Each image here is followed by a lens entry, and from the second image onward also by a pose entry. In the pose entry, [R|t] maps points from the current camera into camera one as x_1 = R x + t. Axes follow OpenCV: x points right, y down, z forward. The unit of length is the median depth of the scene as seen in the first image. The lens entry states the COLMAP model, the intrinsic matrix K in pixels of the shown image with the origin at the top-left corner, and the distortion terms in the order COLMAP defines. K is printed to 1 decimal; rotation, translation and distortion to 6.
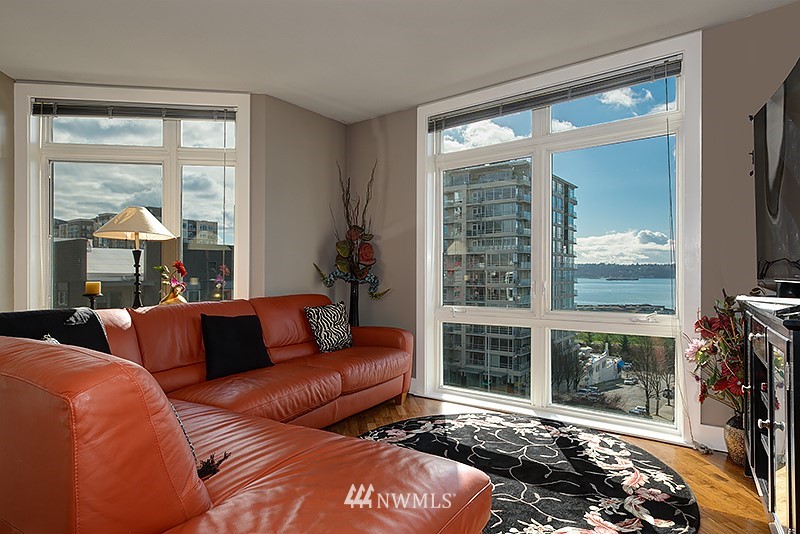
lens RADIAL K [[472.8, 0, 400.9], [0, 472.8, 273.5], [0, 0, 1]] dist [0.016321, -0.002626]
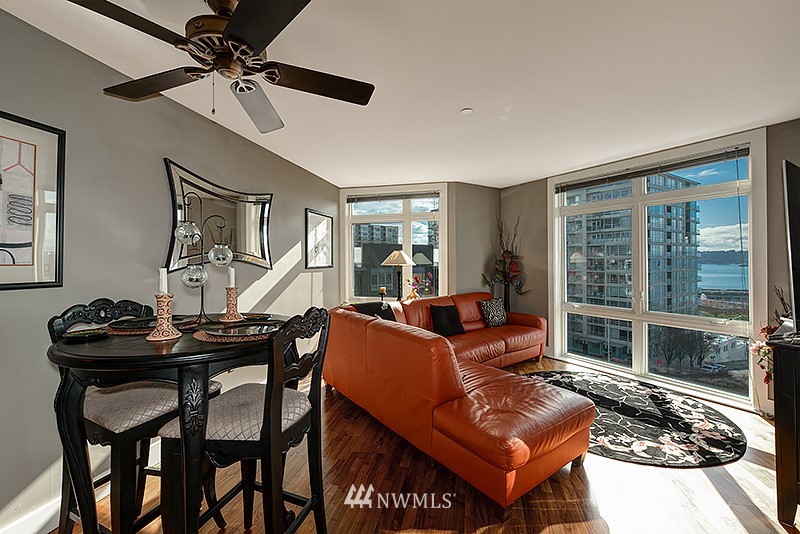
lens RADIAL K [[333.4, 0, 385.8], [0, 333.4, 254.5], [0, 0, 1]] dist [-0.003493, -0.000476]
pose [[0.918547, -0.008405, -0.395221, -0.029768], [0.002183, 0.999867, -0.016190, -0.084056], [0.395305, 0.014008, 0.918443, -0.297963]]
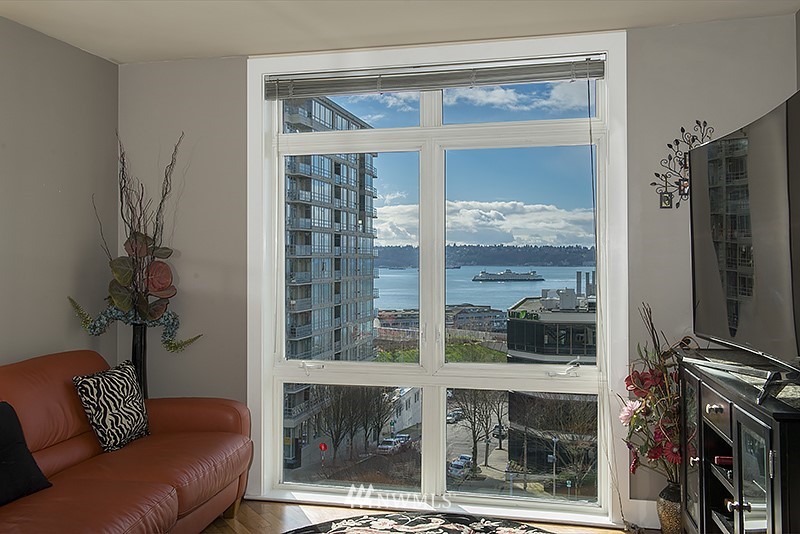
lens RADIAL K [[770.9, 0, 410.4], [0, 770.9, 250.0], [0, 0, 1]] dist [0.018516, 0.000000]
pose [[0.919164, 0.004957, 0.393843, -0.202999], [-0.000168, 0.999926, -0.012195, -0.081188], [-0.393874, 0.011144, 0.919097, -0.082979]]
